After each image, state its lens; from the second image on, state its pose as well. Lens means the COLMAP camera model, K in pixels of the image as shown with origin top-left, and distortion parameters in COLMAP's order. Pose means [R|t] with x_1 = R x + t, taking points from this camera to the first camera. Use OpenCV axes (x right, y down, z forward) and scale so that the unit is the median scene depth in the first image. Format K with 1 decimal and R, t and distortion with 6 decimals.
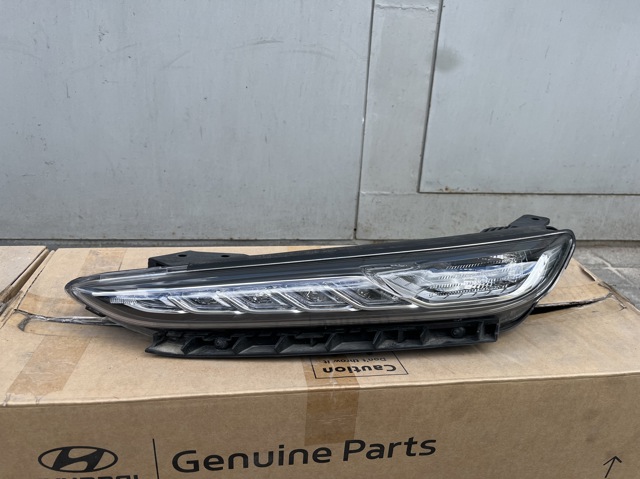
lens RADIAL K [[487.5, 0, 319.0], [0, 487.5, 243.4], [0, 0, 1]] dist [0.066446, -0.102602]
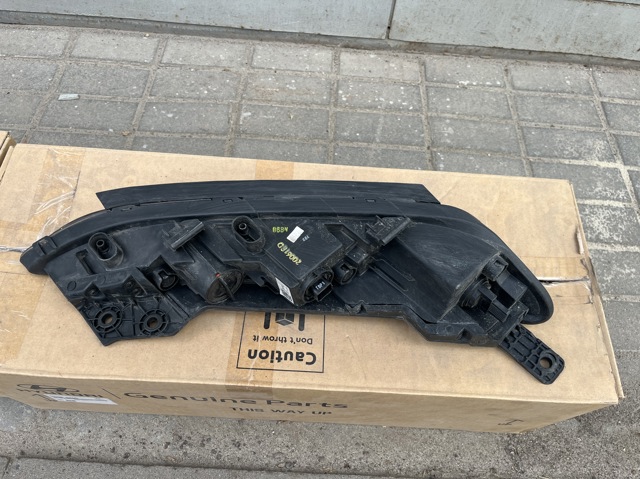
lens RADIAL K [[487.5, 0, 325.4], [0, 487.5, 239.3], [0, 0, 1]] dist [0.066446, -0.102602]
pose [[0.987329, 0.139935, -0.074826, 0.094966], [-0.070790, 0.810429, 0.581544, -0.254244], [0.142019, -0.568879, 0.810067, 0.117452]]
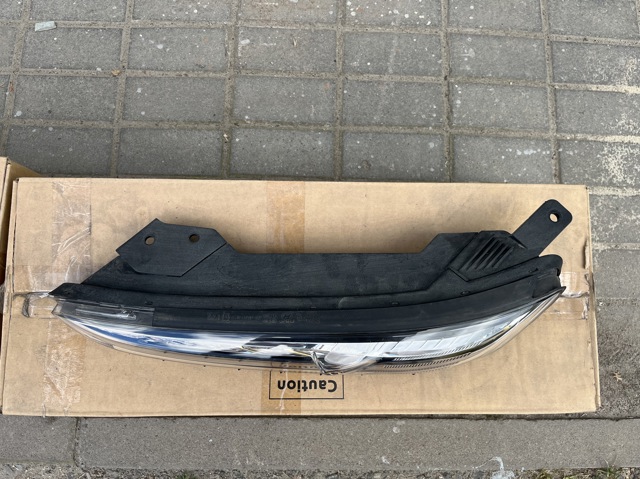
lens RADIAL K [[487.5, 0, 324.9], [0, 487.5, 233.8], [0, 0, 1]] dist [0.066446, -0.102602]
pose [[0.990807, 0.132219, -0.028628, 0.047769], [-0.046409, 0.530977, 0.846115, -0.431503], [0.127074, -0.837008, 0.532232, 0.280813]]
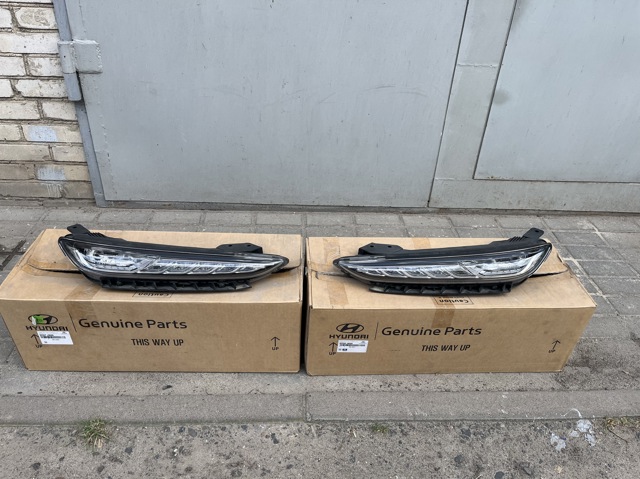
lens RADIAL K [[487.5, 0, 321.1], [0, 487.5, 239.9], [0, 0, 1]] dist [0.066446, -0.102602]
pose [[0.997958, 0.041043, -0.048946, -0.212474], [-0.031067, 0.981387, 0.189513, -0.222726], [0.055813, -0.187605, 0.980658, -0.635823]]
